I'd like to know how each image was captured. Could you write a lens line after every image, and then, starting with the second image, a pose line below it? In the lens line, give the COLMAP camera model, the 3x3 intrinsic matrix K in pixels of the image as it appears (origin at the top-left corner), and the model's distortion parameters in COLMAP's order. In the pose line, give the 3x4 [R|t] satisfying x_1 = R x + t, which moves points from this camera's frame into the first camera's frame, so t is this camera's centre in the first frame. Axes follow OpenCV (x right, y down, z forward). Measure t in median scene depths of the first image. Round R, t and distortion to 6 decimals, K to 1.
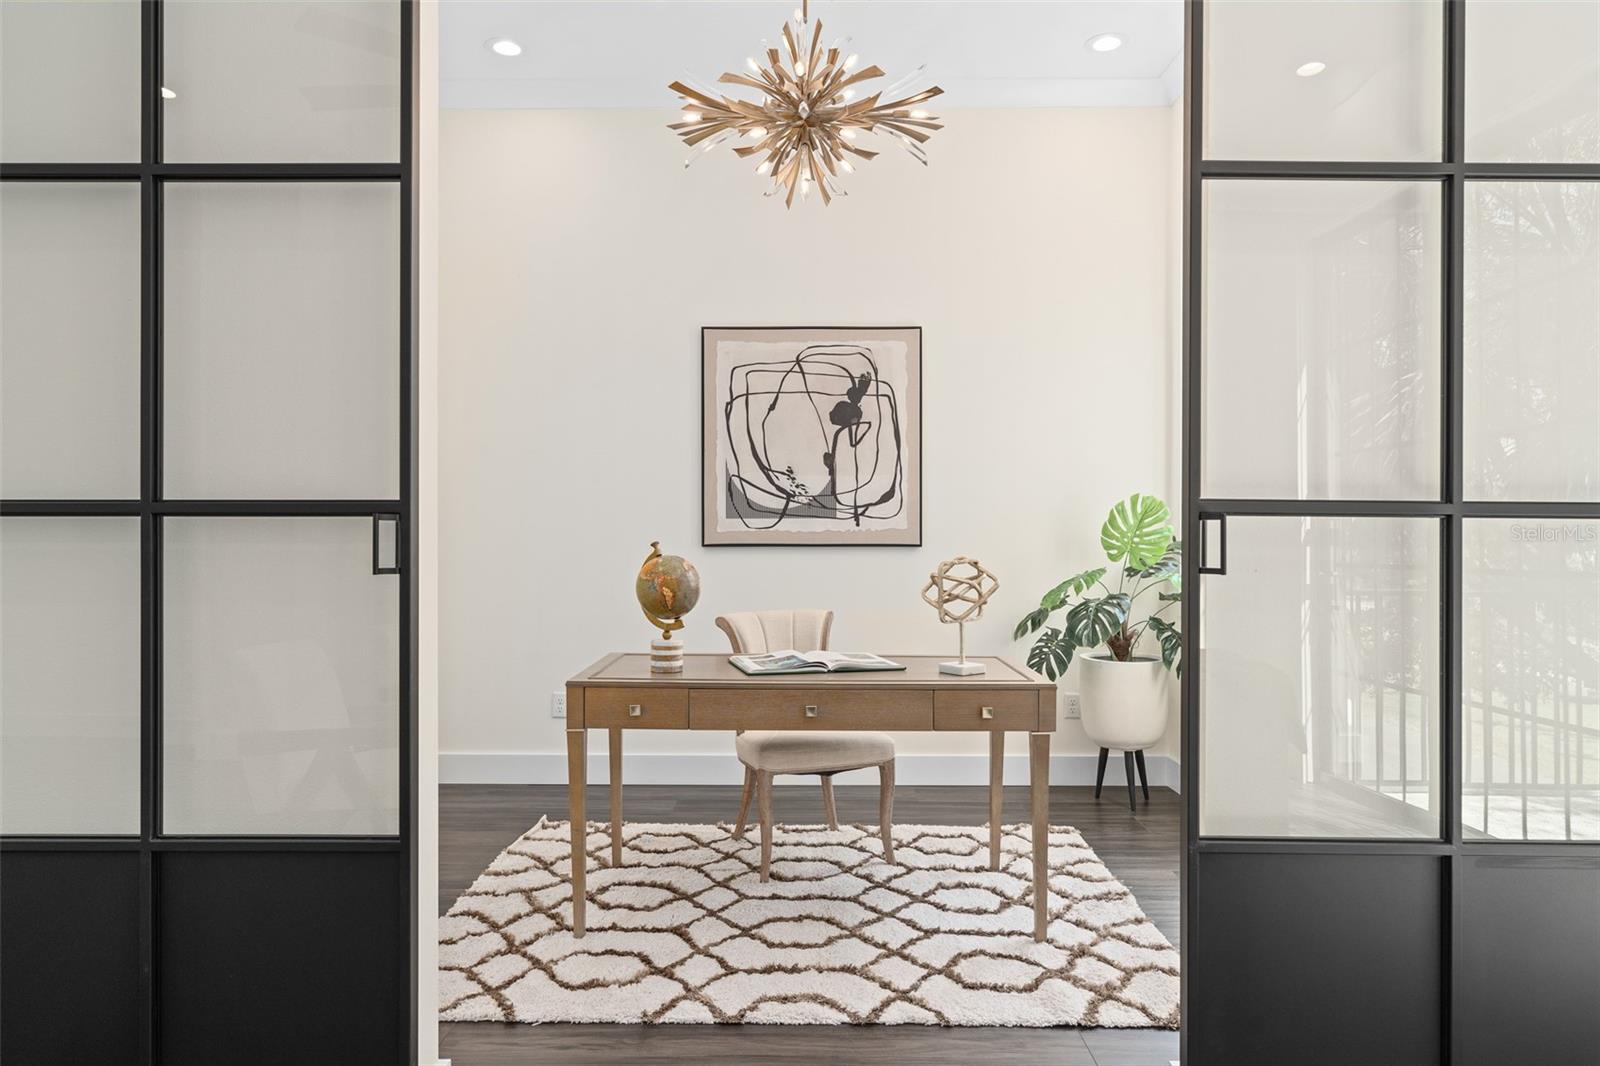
lens RADIAL K [[1036.6, 0, 800.0], [0, 1036.6, 533.0], [0, 0, 1]] dist [-0.000861, 0.001541]
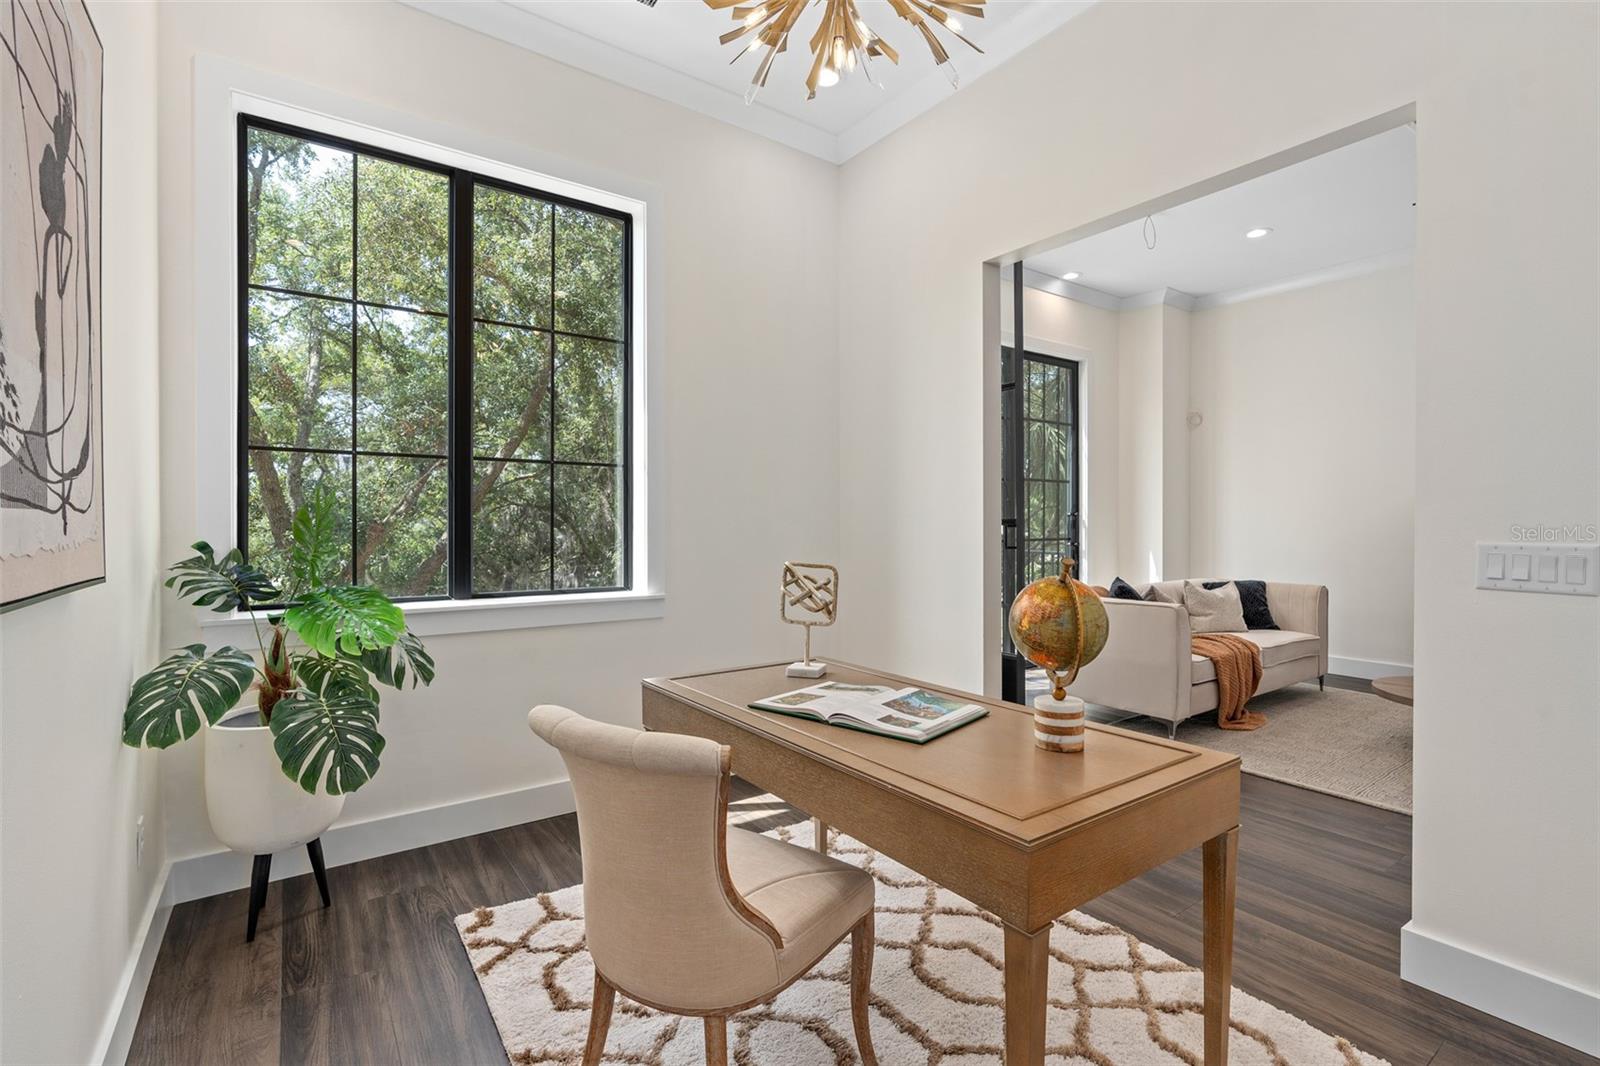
lens RADIAL K [[736.6, 0, 800.0], [0, 736.6, 533.0], [0, 0, 1]] dist [0.000125, 0.000199]
pose [[-0.601459, -0.008703, 0.798856, -0.438656], [0.001672, 0.999925, 0.012153, -0.014213], [-0.798902, 0.008645, -0.601399, 1.520894]]
